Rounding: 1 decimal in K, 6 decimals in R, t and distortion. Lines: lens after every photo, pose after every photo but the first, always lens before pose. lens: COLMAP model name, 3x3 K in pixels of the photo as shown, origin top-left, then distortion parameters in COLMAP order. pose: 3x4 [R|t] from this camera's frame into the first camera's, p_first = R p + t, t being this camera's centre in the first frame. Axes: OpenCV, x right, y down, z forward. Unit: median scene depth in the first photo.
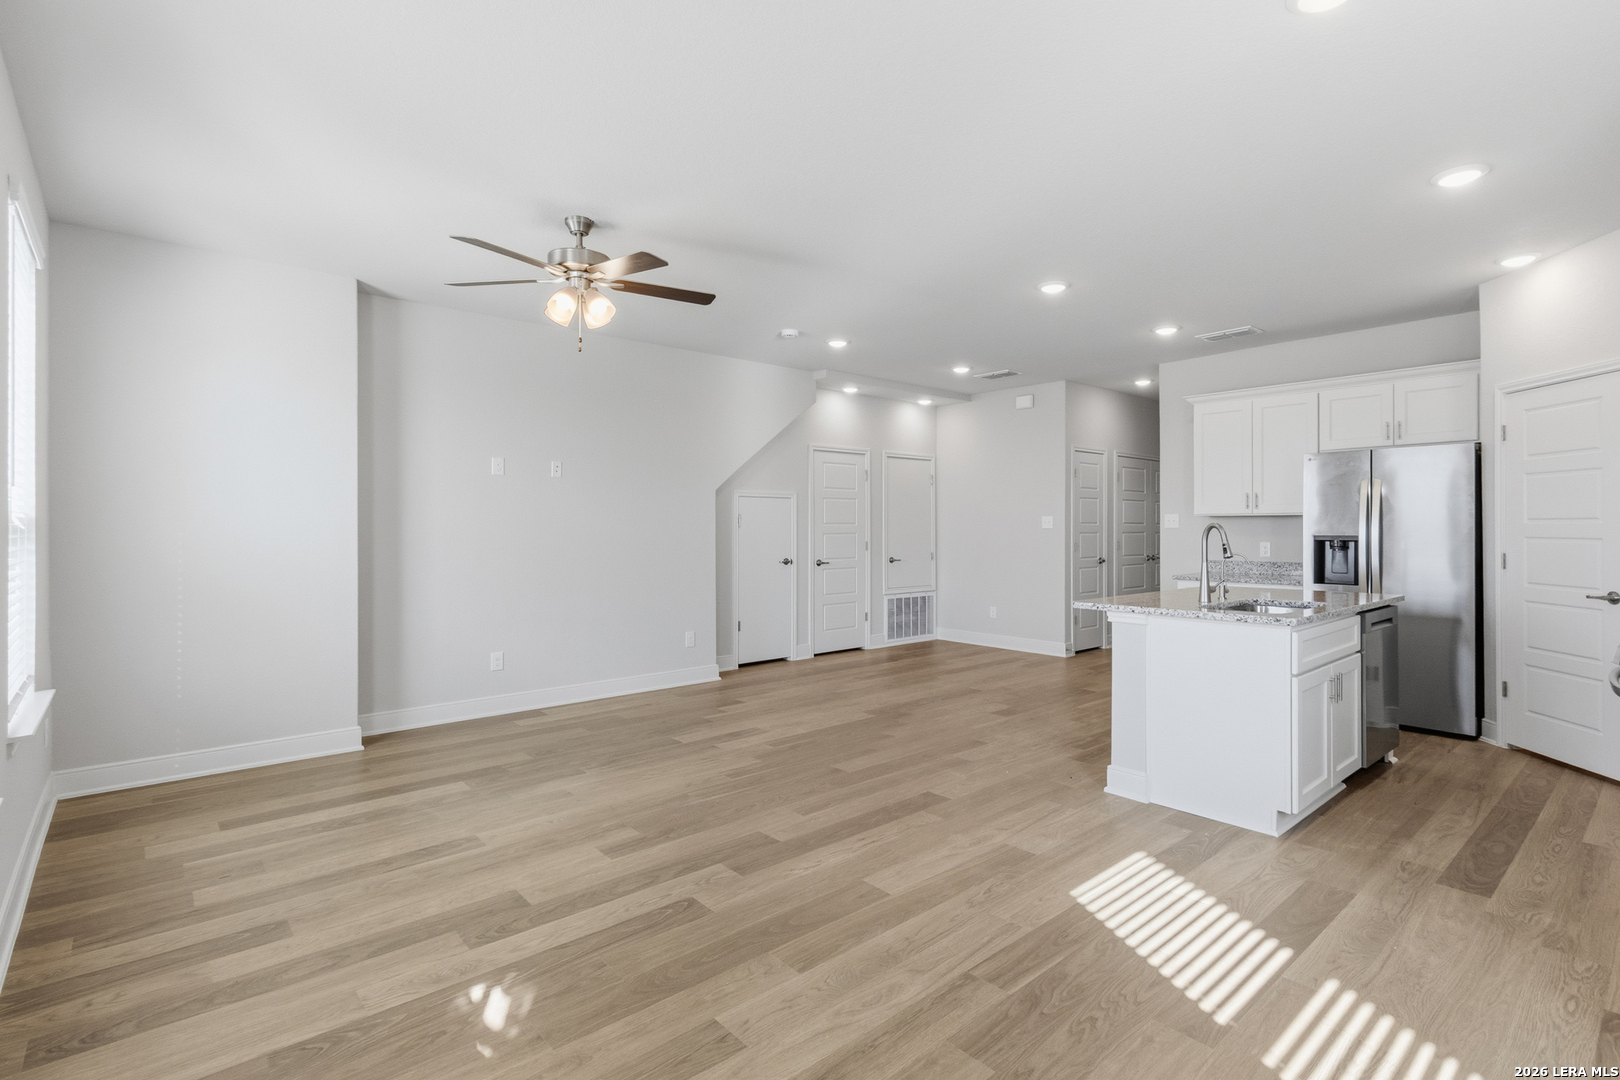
lens RADIAL K [[763.6, 0, 815.5], [0, 763.6, 522.5], [0, 0, 1]] dist [-0.003377, -0.001138]
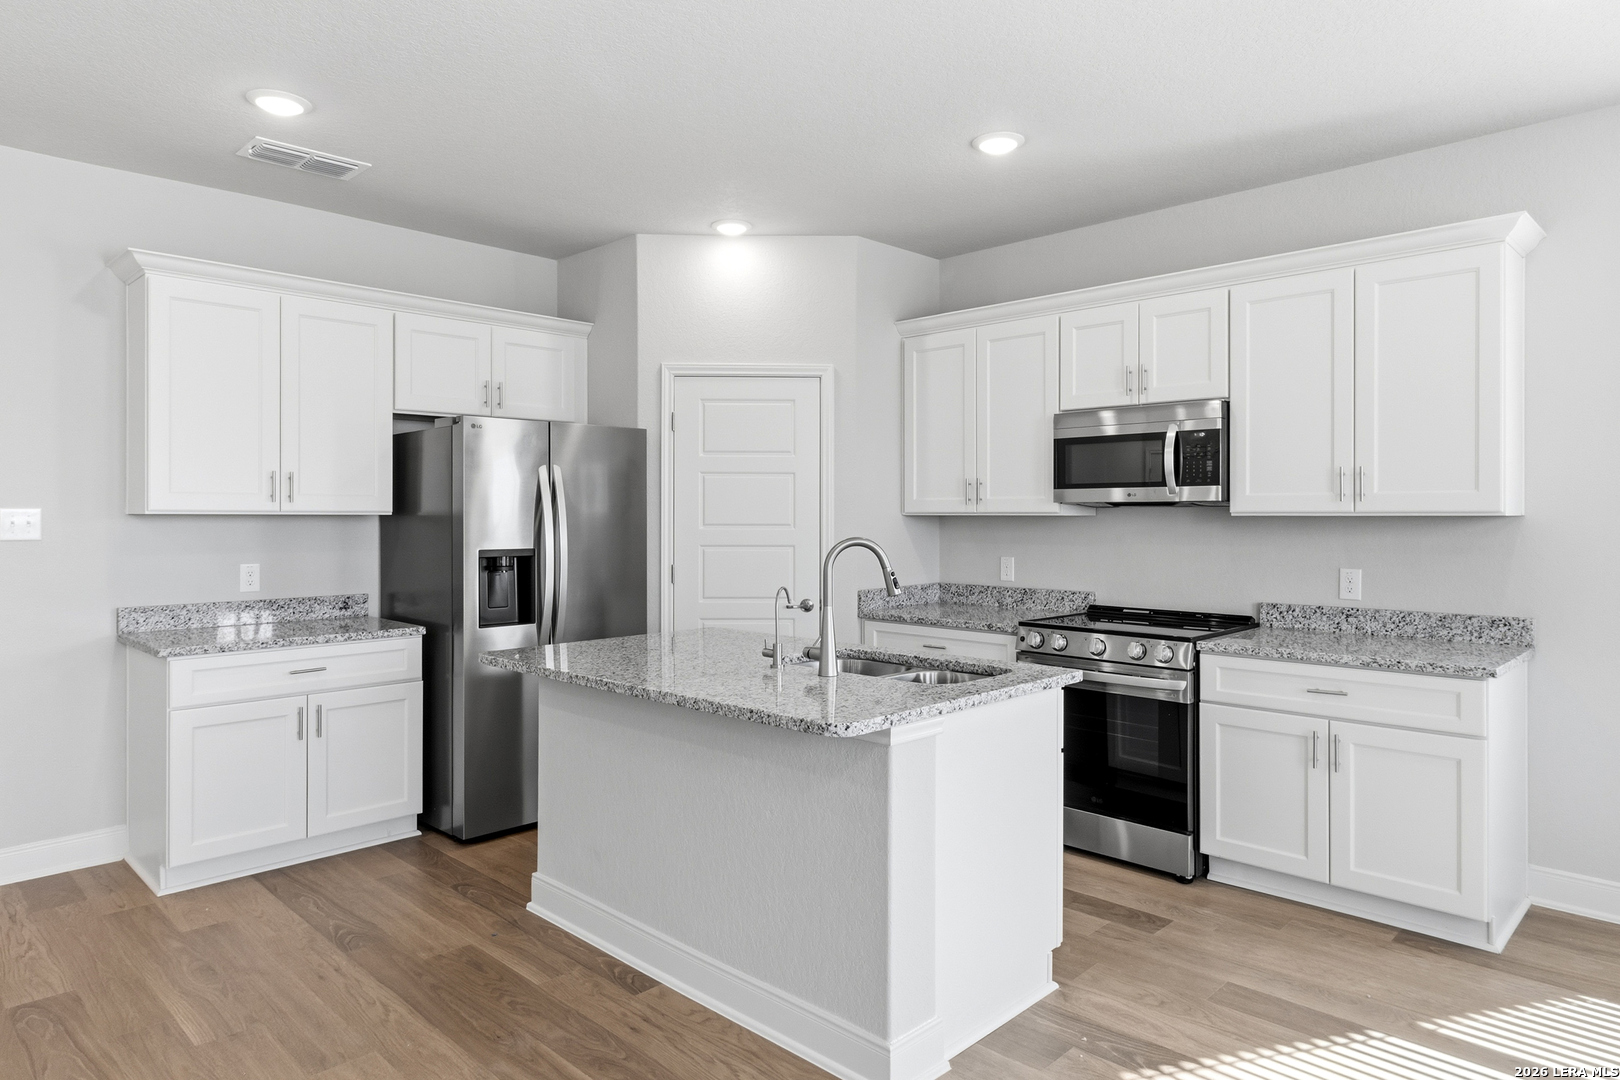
lens RADIAL K [[992.0, 0, 813.8], [0, 992.0, 523.6], [0, 0, 1]] dist [-0.001716, -0.000890]
pose [[-0.094661, -0.000896, 0.995509, -0.203632], [-0.004962, 0.999988, 0.000429, -0.006831], [-0.995497, -0.004899, -0.094664, 0.979183]]
